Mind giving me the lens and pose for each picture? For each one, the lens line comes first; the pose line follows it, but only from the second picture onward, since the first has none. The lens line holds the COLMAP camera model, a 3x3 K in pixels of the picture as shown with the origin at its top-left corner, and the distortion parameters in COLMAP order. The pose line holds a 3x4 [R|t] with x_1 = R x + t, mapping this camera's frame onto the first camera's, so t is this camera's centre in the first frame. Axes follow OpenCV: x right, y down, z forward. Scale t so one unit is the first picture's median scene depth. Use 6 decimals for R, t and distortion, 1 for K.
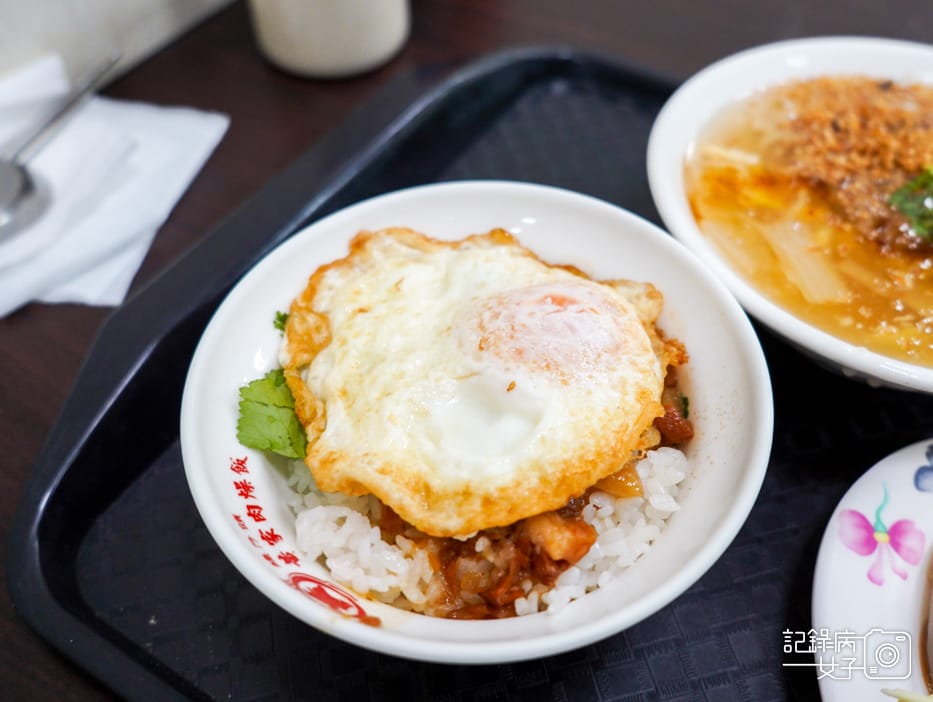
lens RADIAL K [[965.3, 0, 508.2], [0, 965.3, 297.3], [0, 0, 1]] dist [-0.015347, 0.000000]
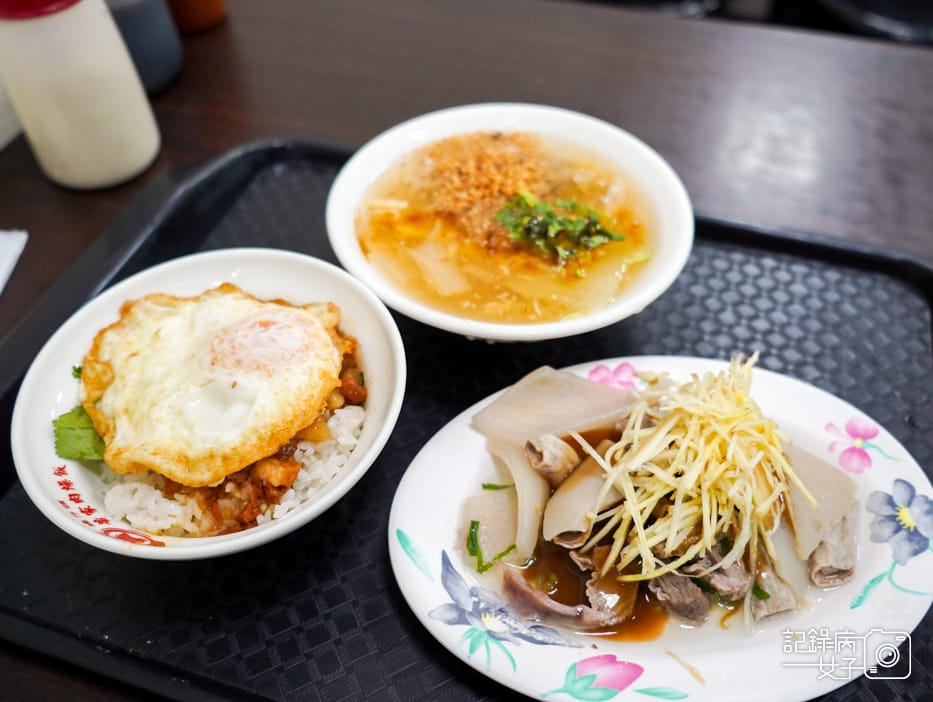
lens RADIAL K [[842.1, 0, 469.6], [0, 842.1, 353.1], [0, 0, 1]] dist [-0.016105, 0.017702]
pose [[0.974425, -0.181123, 0.133008, 0.180293], [0.176191, 0.983182, 0.048060, 0.040930], [-0.139476, -0.023397, 0.989949, -0.334835]]
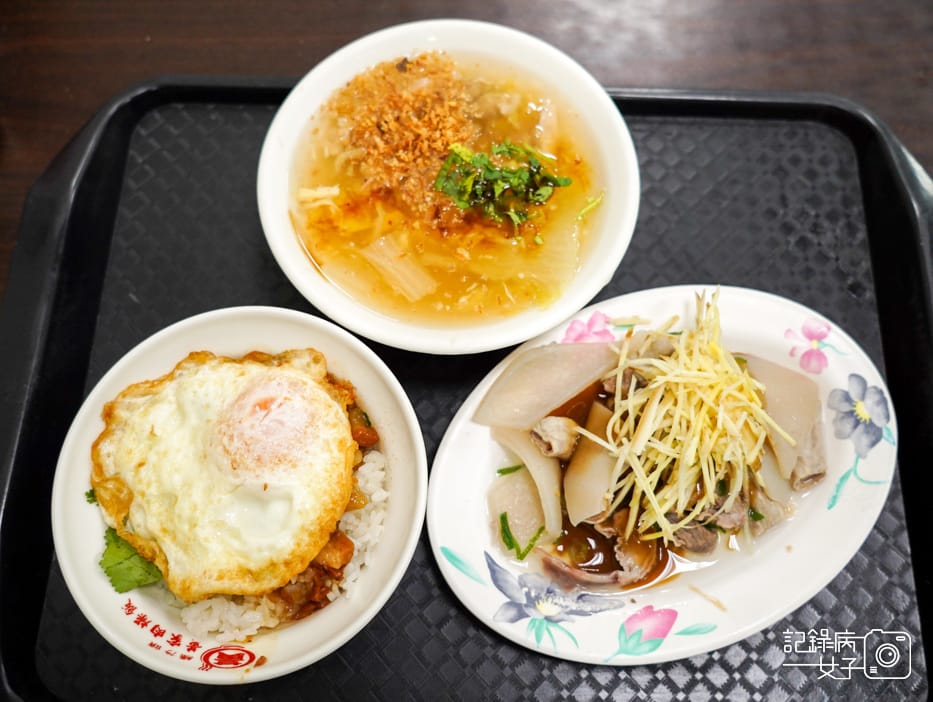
lens RADIAL K [[965.3, 0, 475.6], [0, 965.3, 303.3], [0, 0, 1]] dist [-0.015347, 0.000000]
pose [[0.874003, -0.453615, 0.174222, 0.150698], [0.354177, 0.840158, 0.410723, -0.625150], [-0.332684, -0.297267, 0.894960, -0.399660]]
